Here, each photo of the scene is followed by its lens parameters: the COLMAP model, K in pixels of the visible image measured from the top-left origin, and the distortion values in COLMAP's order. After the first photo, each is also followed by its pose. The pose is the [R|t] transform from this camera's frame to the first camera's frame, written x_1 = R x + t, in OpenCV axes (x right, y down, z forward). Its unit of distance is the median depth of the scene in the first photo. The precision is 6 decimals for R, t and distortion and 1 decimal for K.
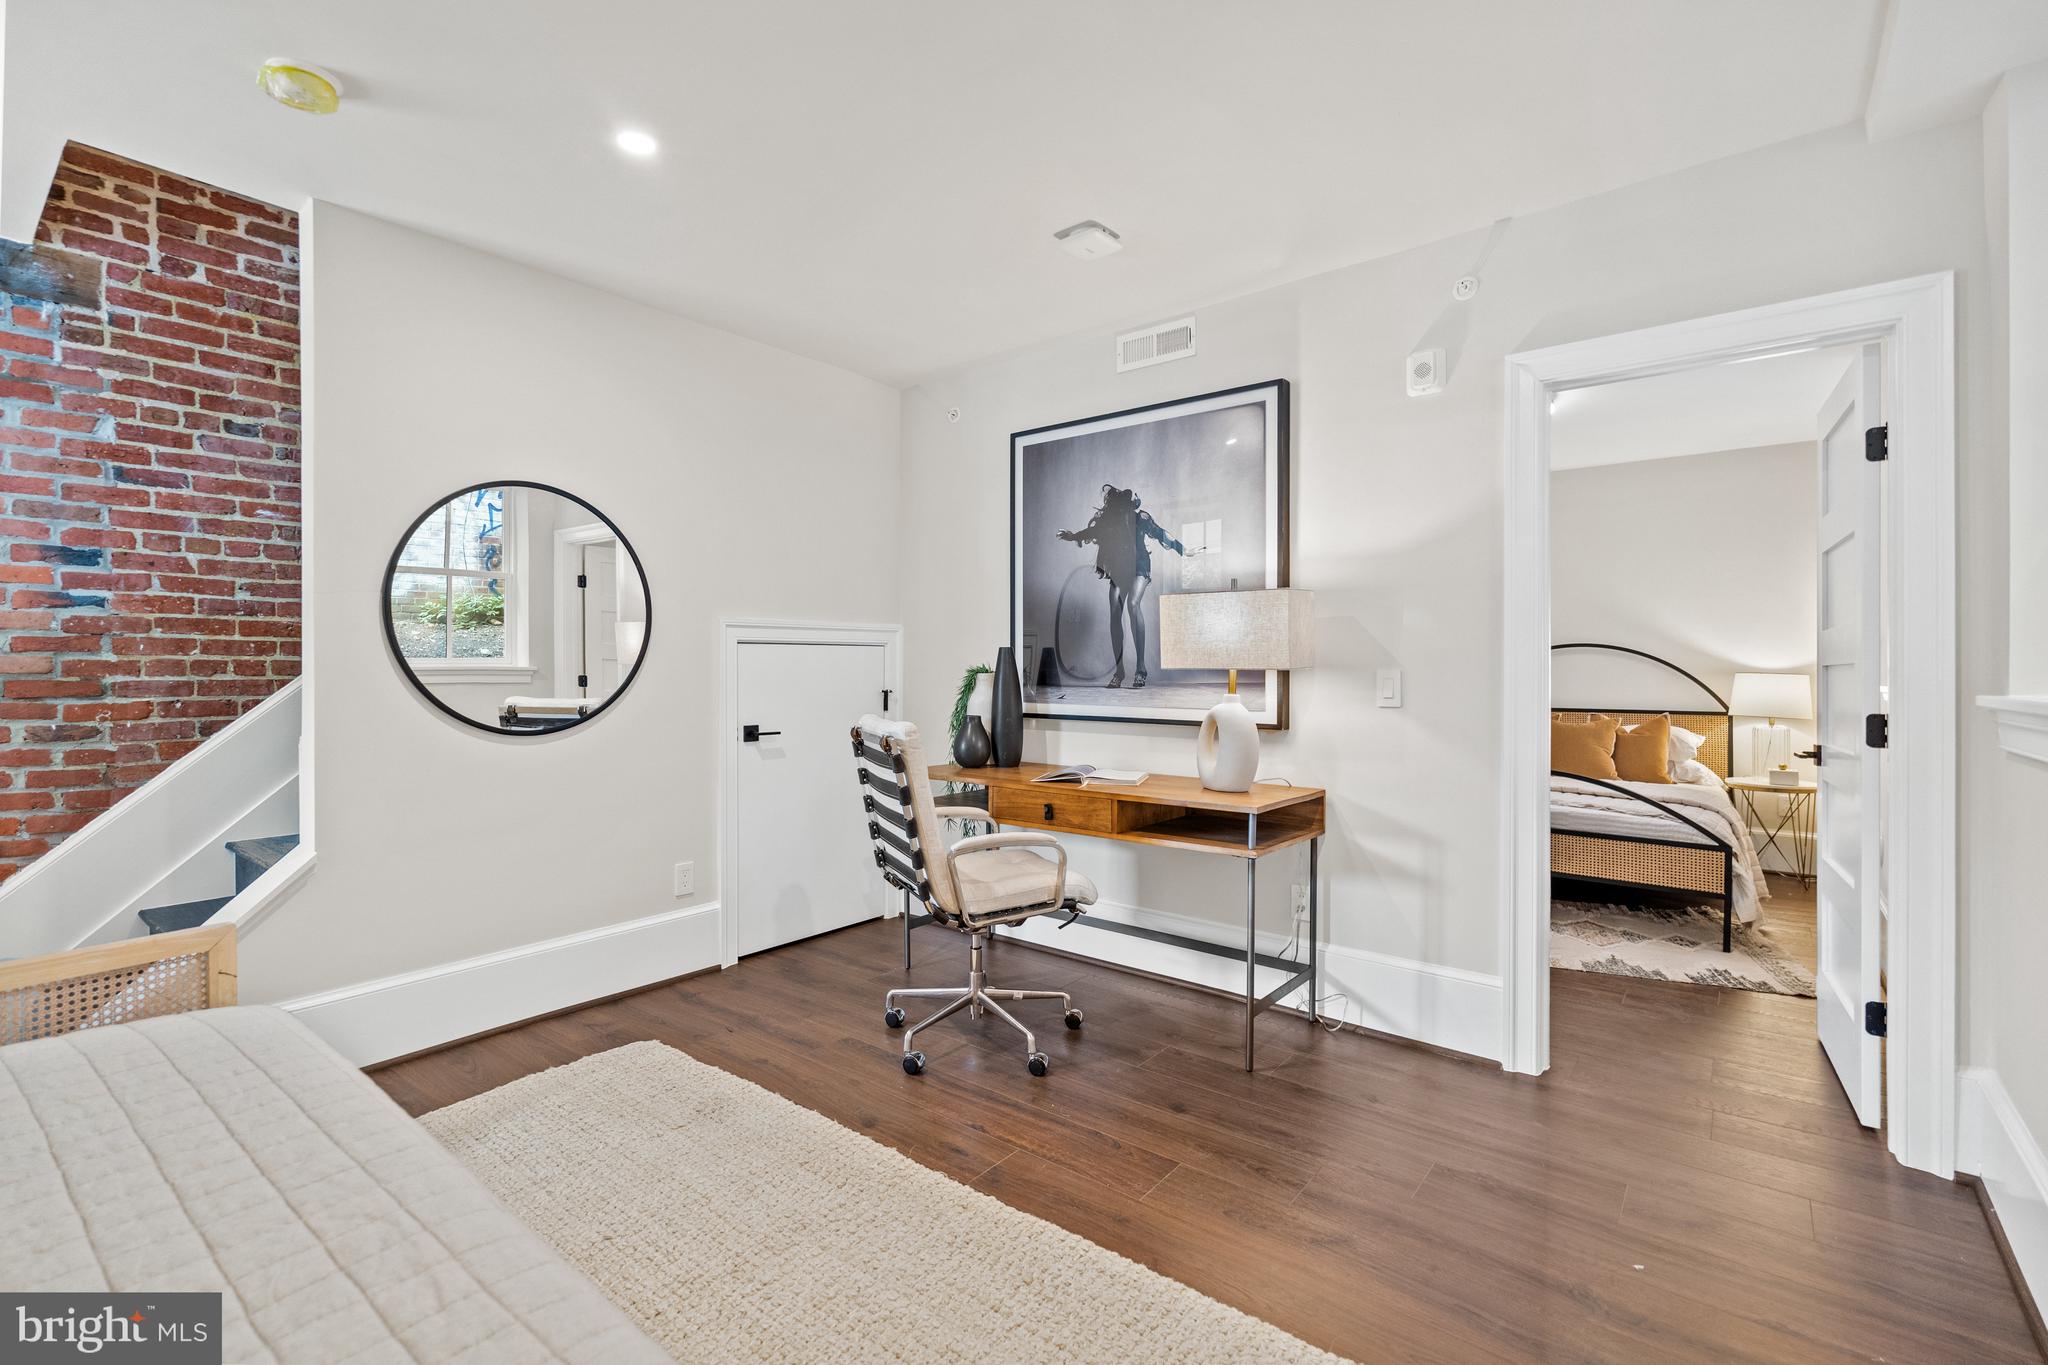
lens RADIAL K [[926.6, 0, 1026.6], [0, 926.6, 675.0], [0, 0, 1]] dist [-0.000890, -0.000090]
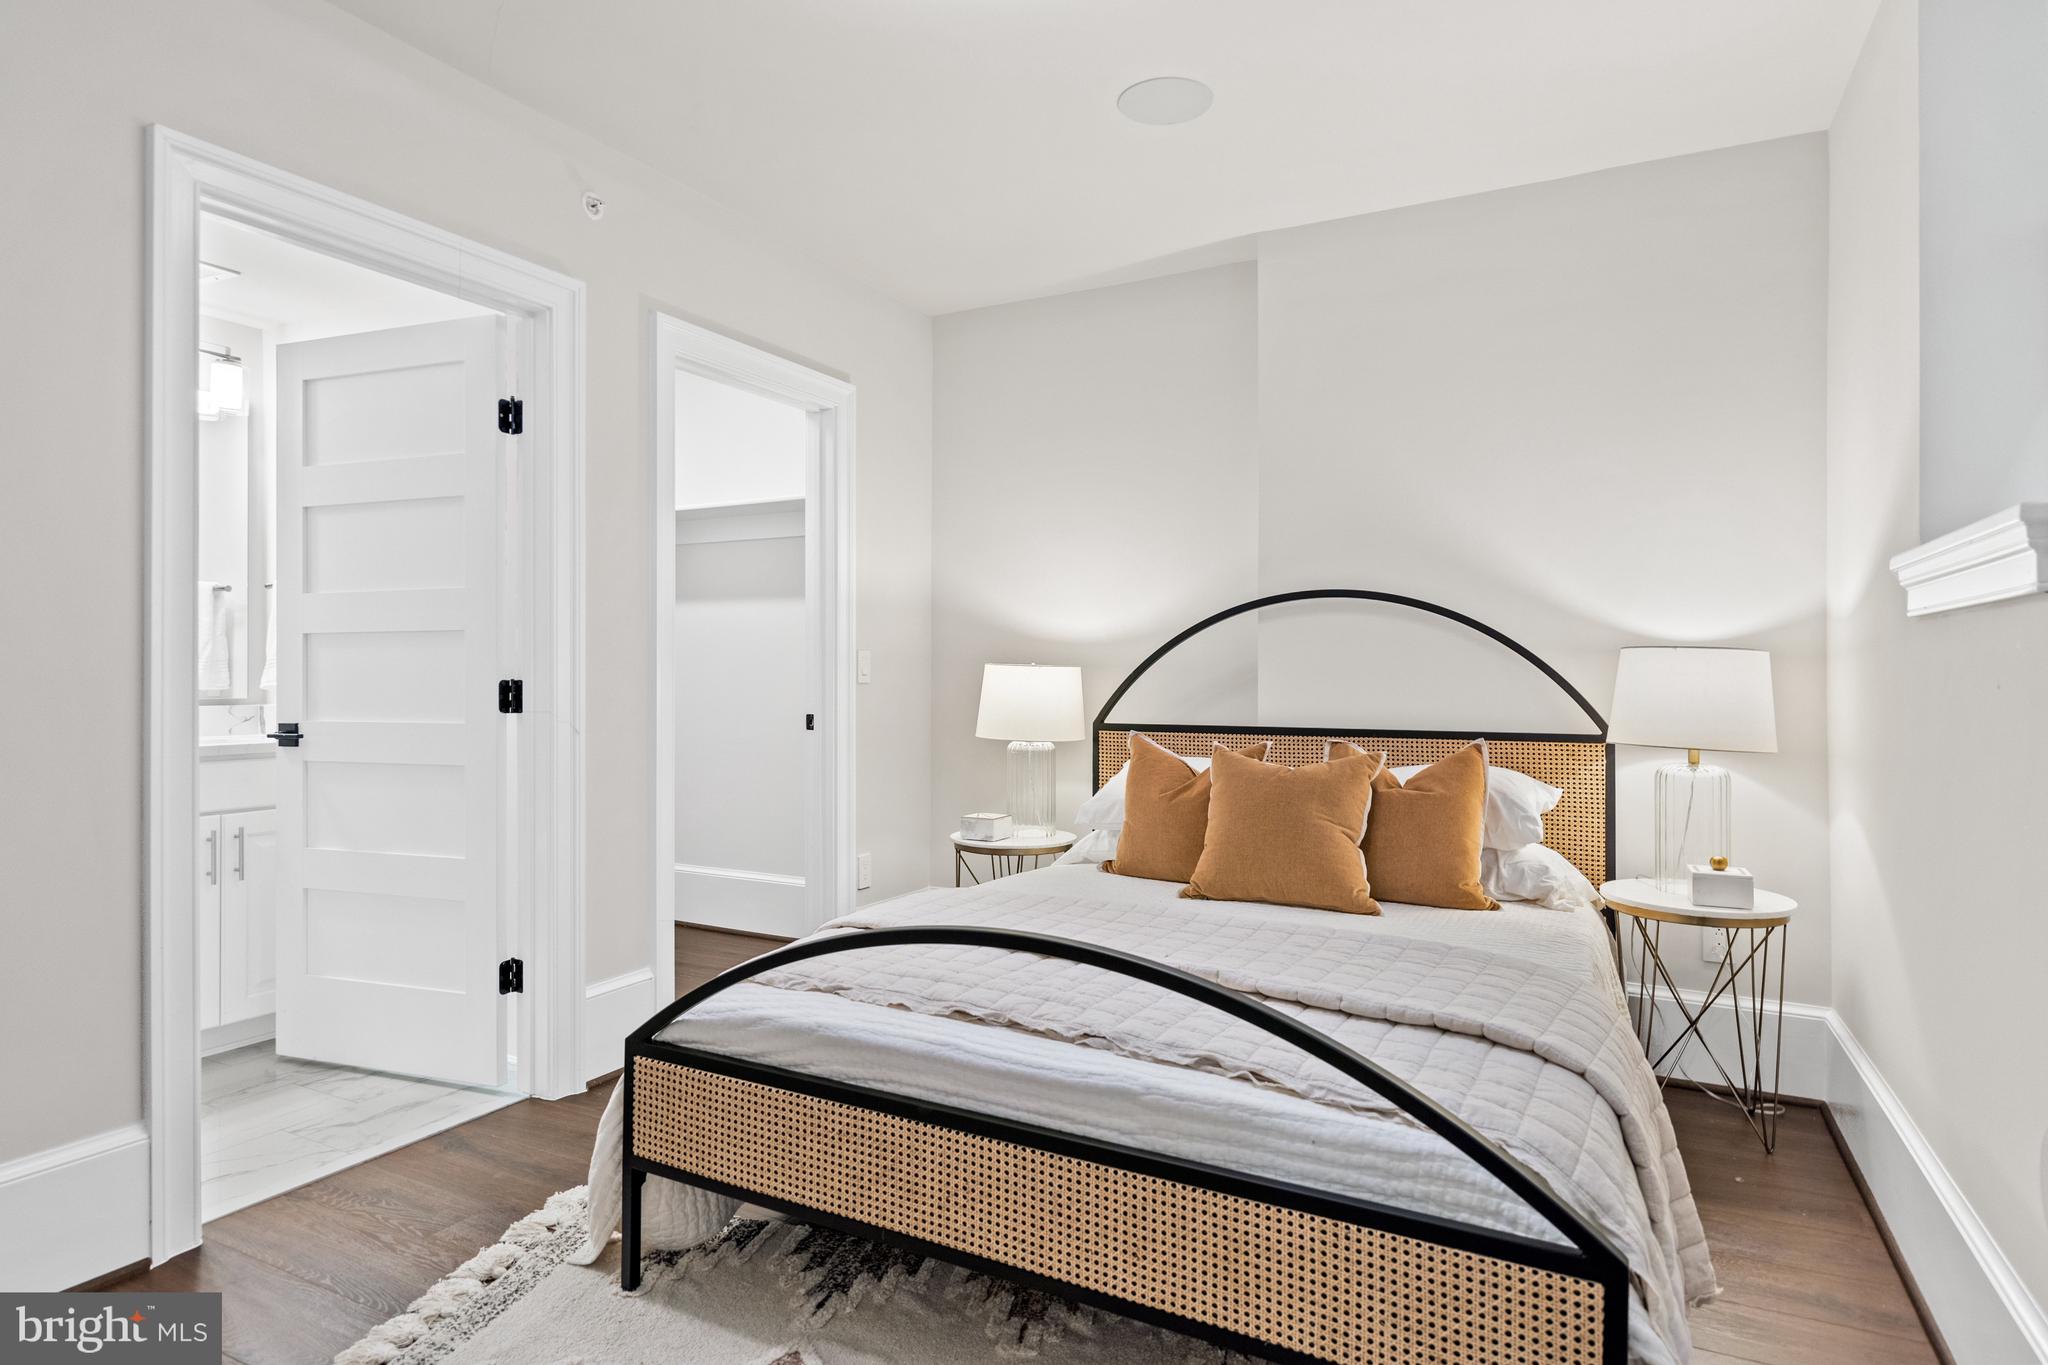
lens RADIAL K [[1141.2, 0, 1021.2], [0, 1141.2, 677.6], [0, 0, 1]] dist [-0.001027, -0.000319]
pose [[0.983392, -0.007127, 0.181355, 0.382792], [0.003619, 0.999800, 0.019664, 0.000285], [-0.181459, -0.018681, 0.983221, 0.513693]]
